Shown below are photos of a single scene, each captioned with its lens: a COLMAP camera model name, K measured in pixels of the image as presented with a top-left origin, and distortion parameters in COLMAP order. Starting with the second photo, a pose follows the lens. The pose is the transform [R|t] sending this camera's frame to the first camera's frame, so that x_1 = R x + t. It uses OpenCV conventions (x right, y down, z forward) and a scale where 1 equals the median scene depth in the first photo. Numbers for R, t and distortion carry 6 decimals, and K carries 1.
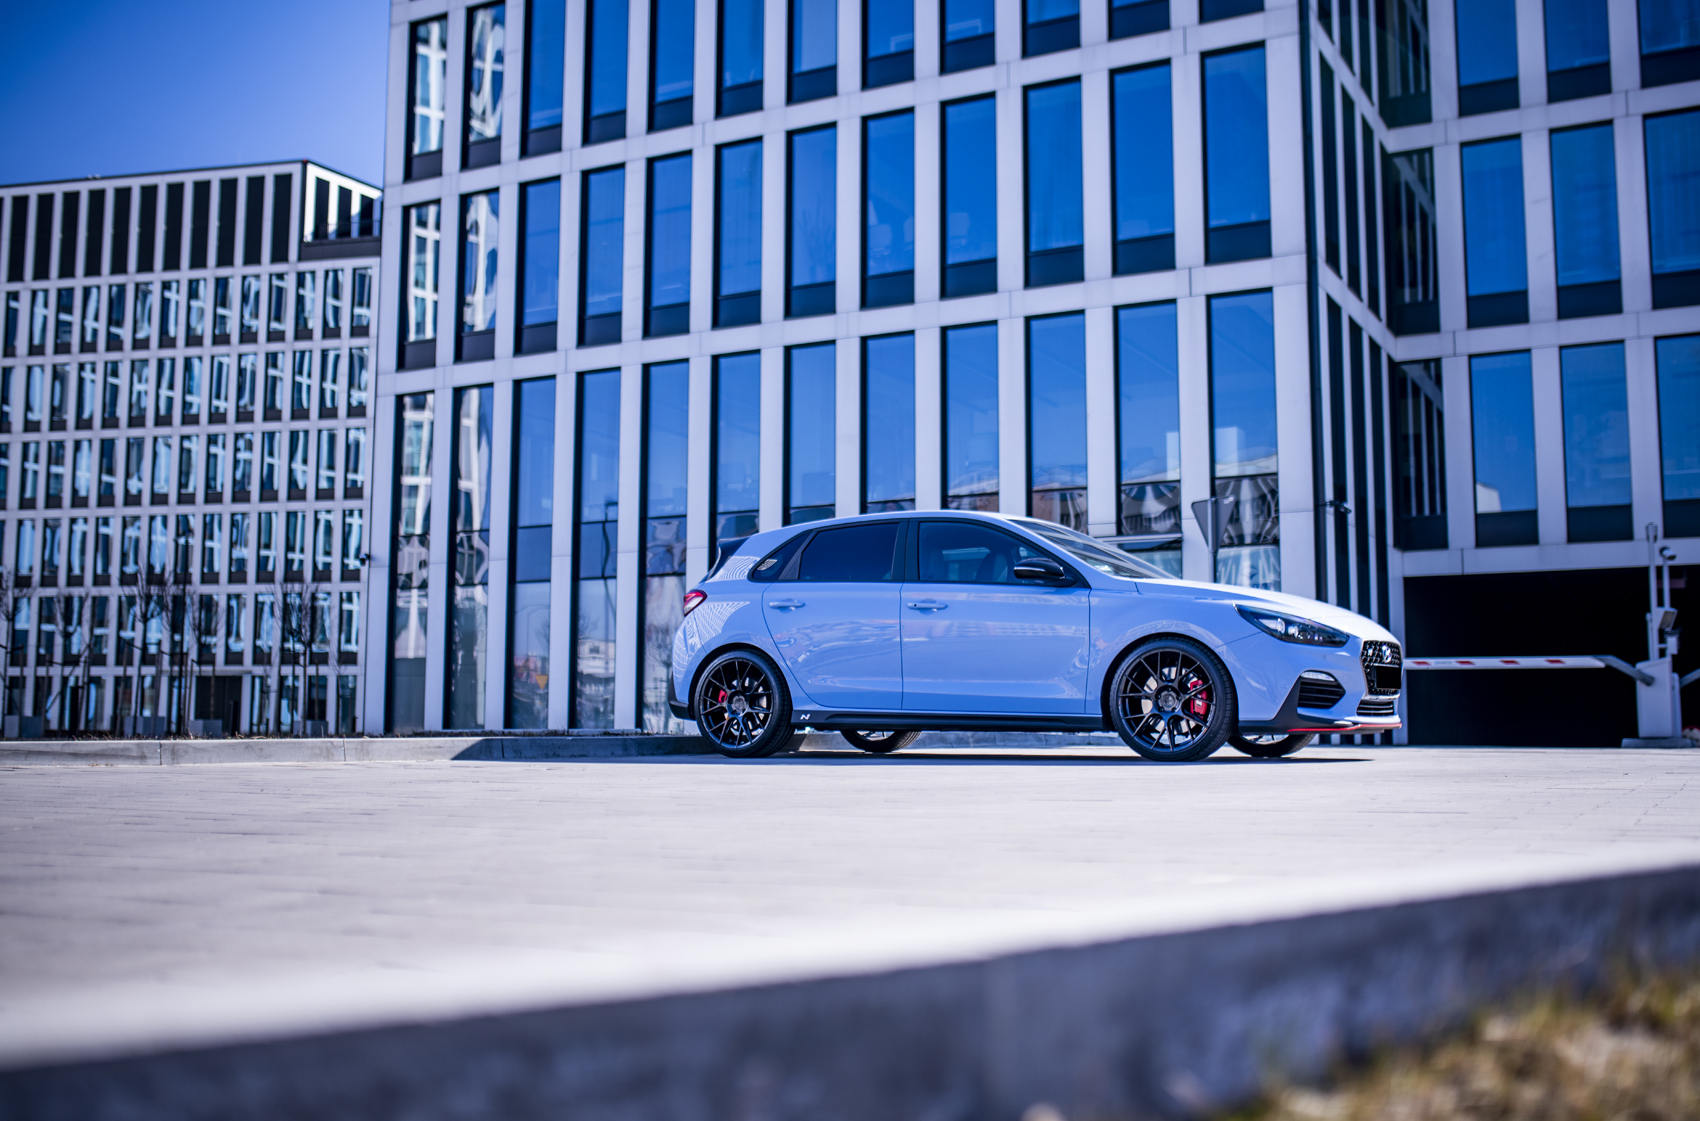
lens RADIAL K [[1661.4, 0, 850.0], [0, 1661.4, 560.5], [0, 0, 1]] dist [-0.016906, 0.002899]
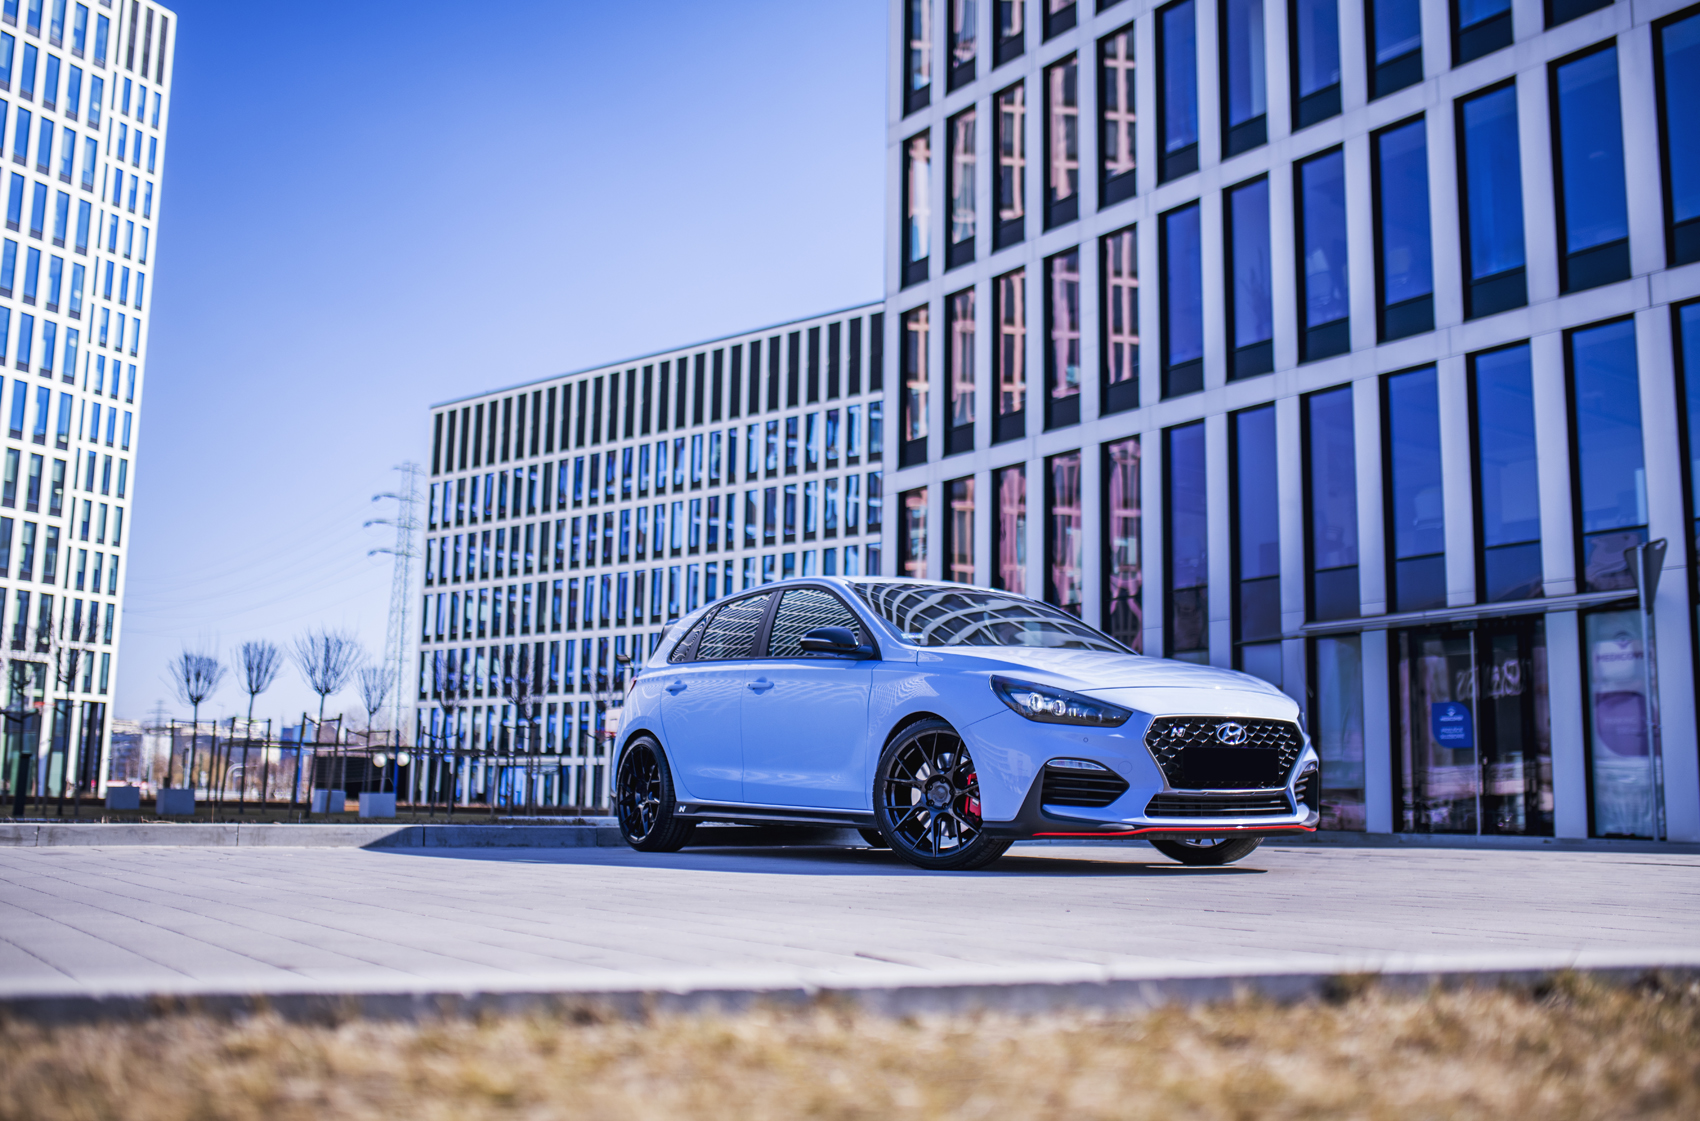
lens RADIAL K [[1612.8, 0, 875.9], [0, 1612.8, 561.0], [0, 0, 1]] dist [-0.013258, -0.003498]
pose [[0.903723, -0.053830, -0.424720, 0.190984], [0.031373, 0.997723, -0.059698, 0.005961], [0.426966, 0.040626, 0.903355, 0.097895]]
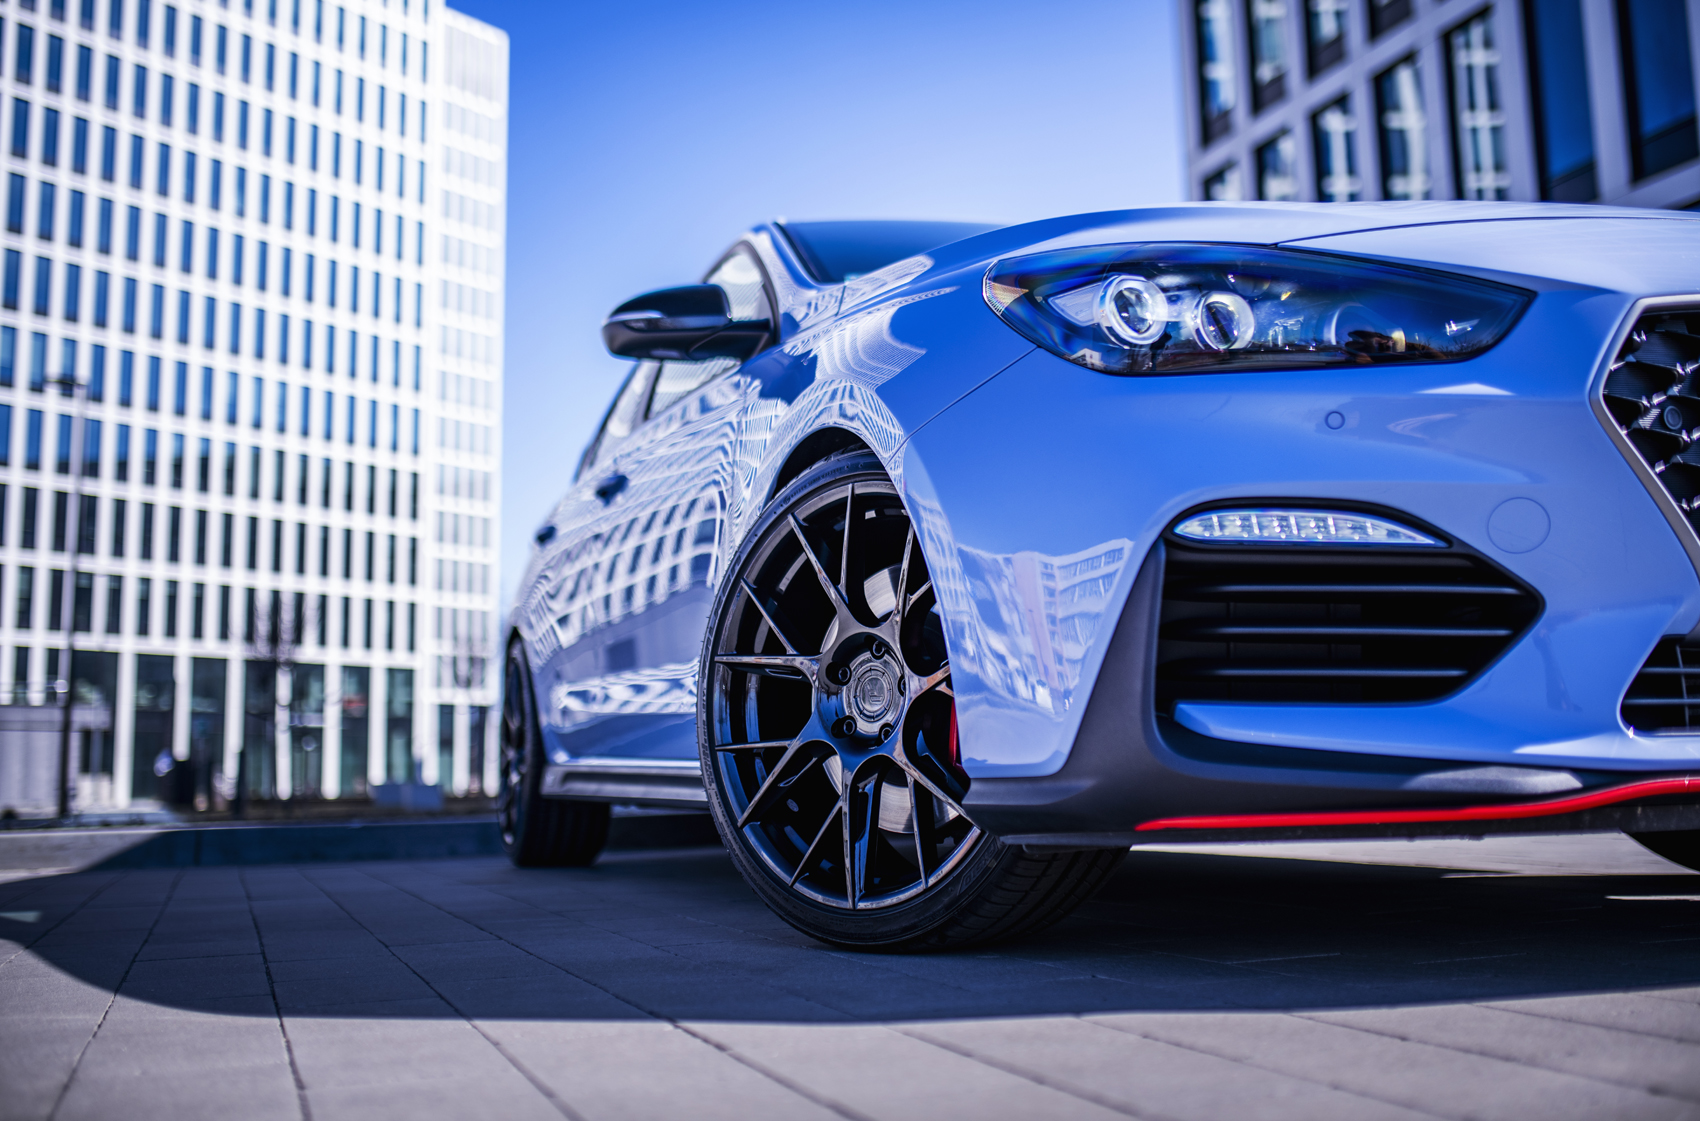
lens RADIAL K [[1612.8, 0, 875.9], [0, 1612.8, 561.0], [0, 0, 1]] dist [-0.013258, -0.003498]
pose [[0.779894, -0.107196, -0.616664, 0.129365], [0.093476, 0.994124, -0.054591, 0.028760], [0.618892, -0.015068, 0.785331, 0.302108]]
